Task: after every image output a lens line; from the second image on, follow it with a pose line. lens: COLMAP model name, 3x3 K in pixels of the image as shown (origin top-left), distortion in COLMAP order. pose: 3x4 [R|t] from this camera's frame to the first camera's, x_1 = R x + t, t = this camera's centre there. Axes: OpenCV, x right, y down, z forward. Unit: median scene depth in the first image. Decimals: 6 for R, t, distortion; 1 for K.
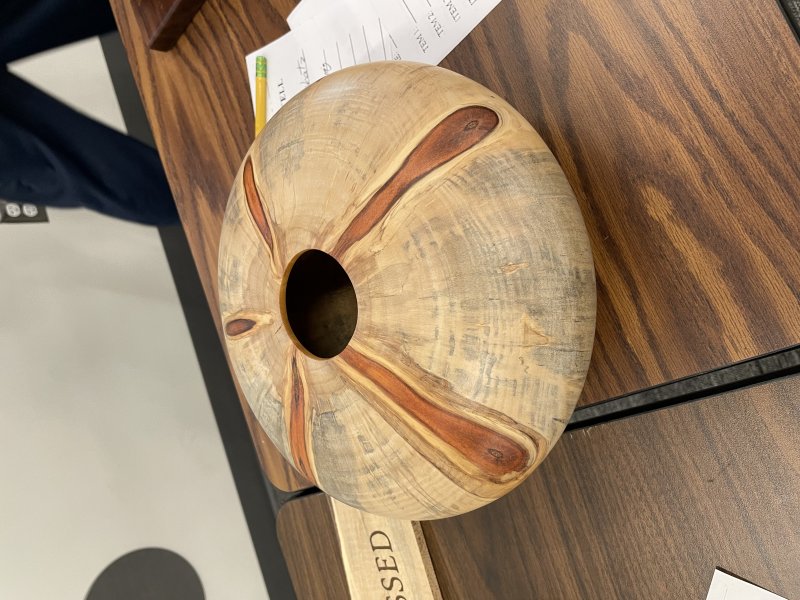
lens RADIAL K [[617.4, 0, 400.7], [0, 617.4, 300.2], [0, 0, 1]] dist [0.080749, -0.112295]
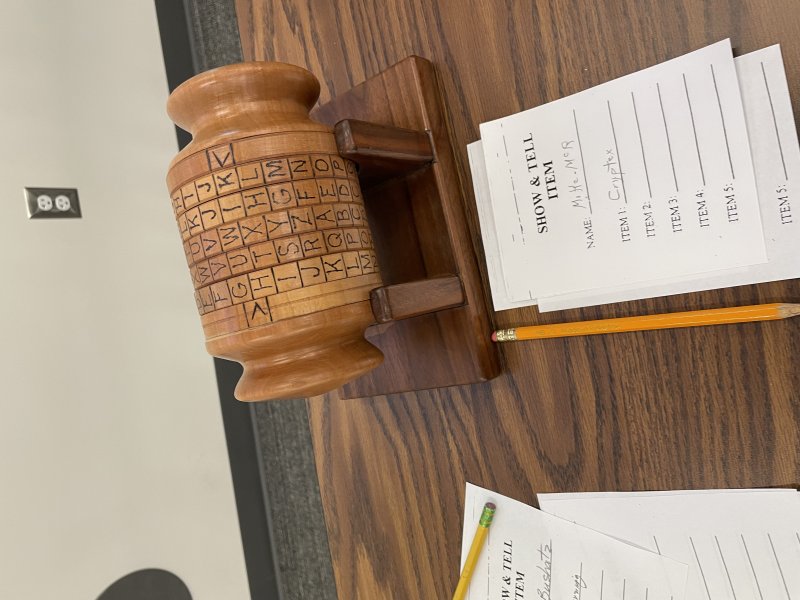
lens RADIAL K [[617.4, 0, 399.4], [0, 617.4, 299.8], [0, 0, 1]] dist [0.080749, -0.112295]
pose [[0.981098, 0.183669, 0.060923, -0.406332], [-0.190795, 0.970692, 0.146128, -0.689547], [-0.032298, -0.154990, 0.987388, 0.168093]]
